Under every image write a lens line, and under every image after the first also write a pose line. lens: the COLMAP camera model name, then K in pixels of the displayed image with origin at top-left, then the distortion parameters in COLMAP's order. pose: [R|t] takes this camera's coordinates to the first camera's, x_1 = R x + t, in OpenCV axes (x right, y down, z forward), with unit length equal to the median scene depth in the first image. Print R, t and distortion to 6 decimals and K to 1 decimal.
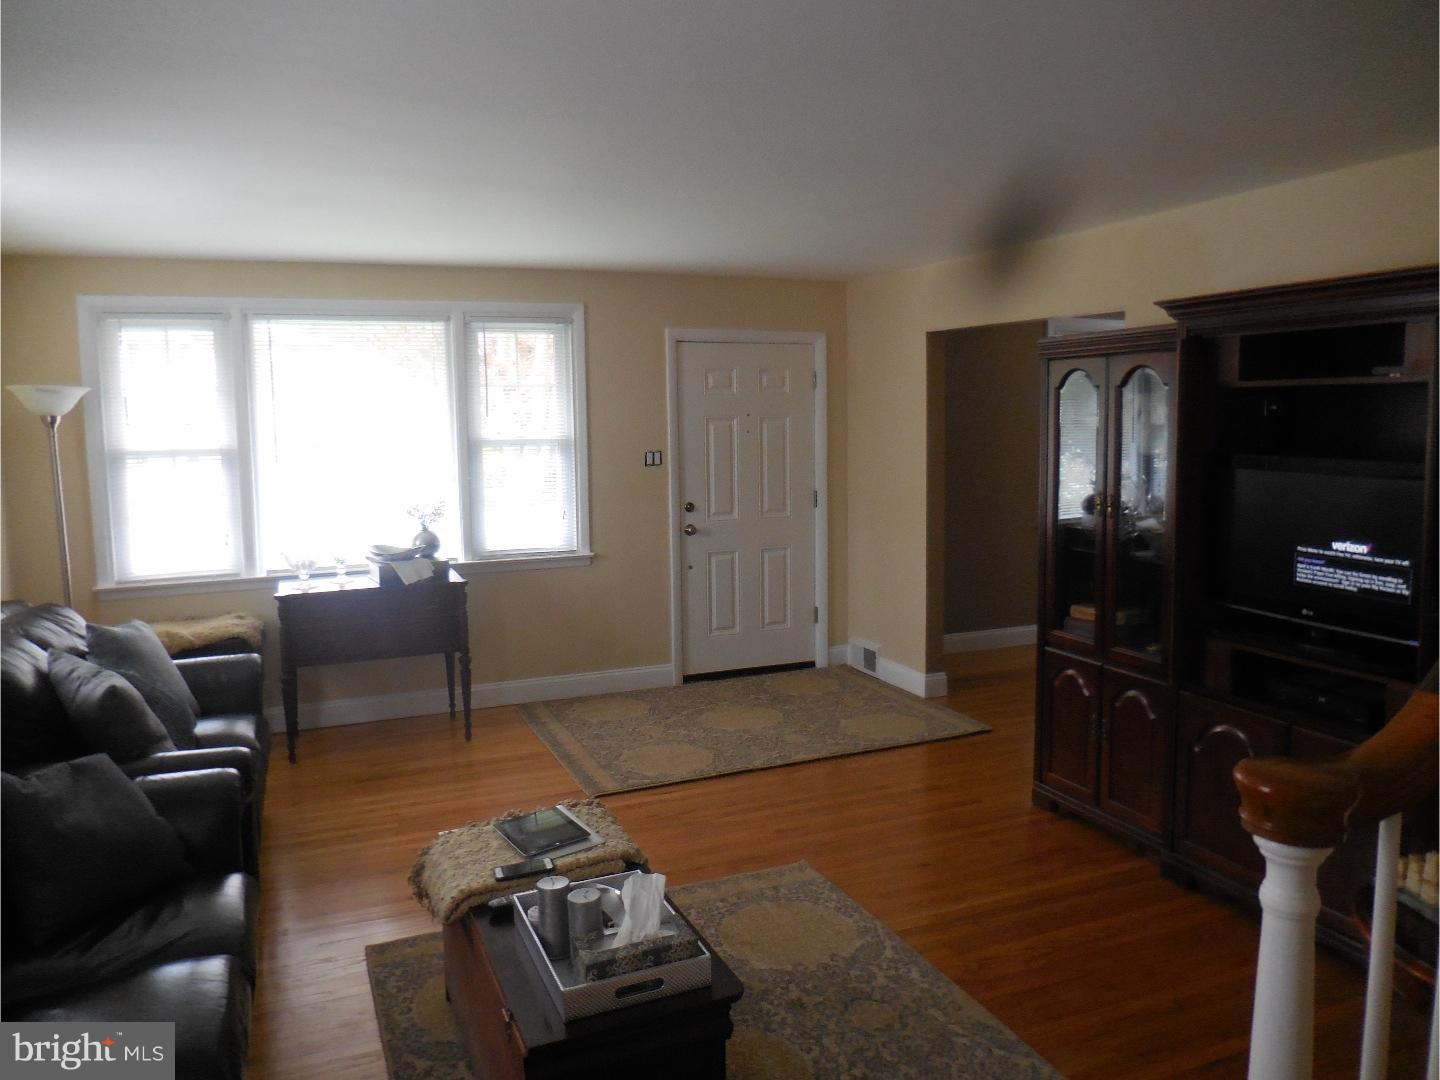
lens RADIAL K [[1075.1, 0, 720.0], [0, 1075.1, 540.0], [0, 0, 1]] dist [-0.035173, 0.005691]
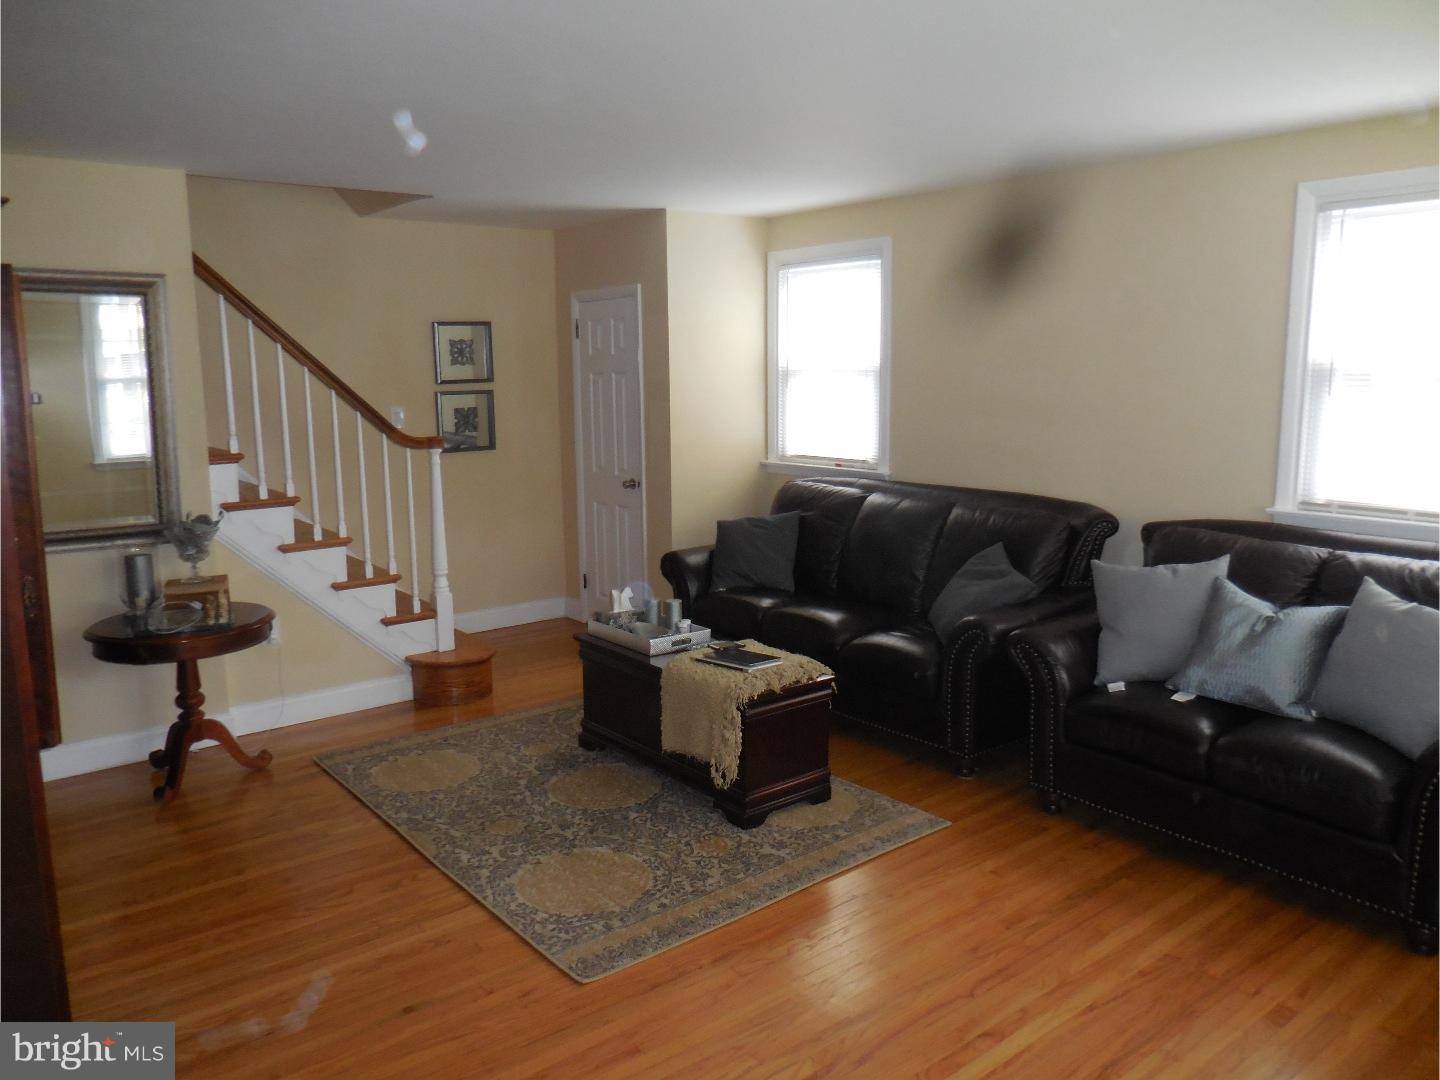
lens RADIAL K [[1075.1, 0, 720.0], [0, 1075.1, 540.0], [0, 0, 1]] dist [-0.035173, 0.005691]
pose [[-0.959975, 0.070839, -0.270979, 0.198473], [-0.006415, 0.961673, 0.274125, -0.224319], [0.280011, 0.264892, -0.922727, 1.962051]]
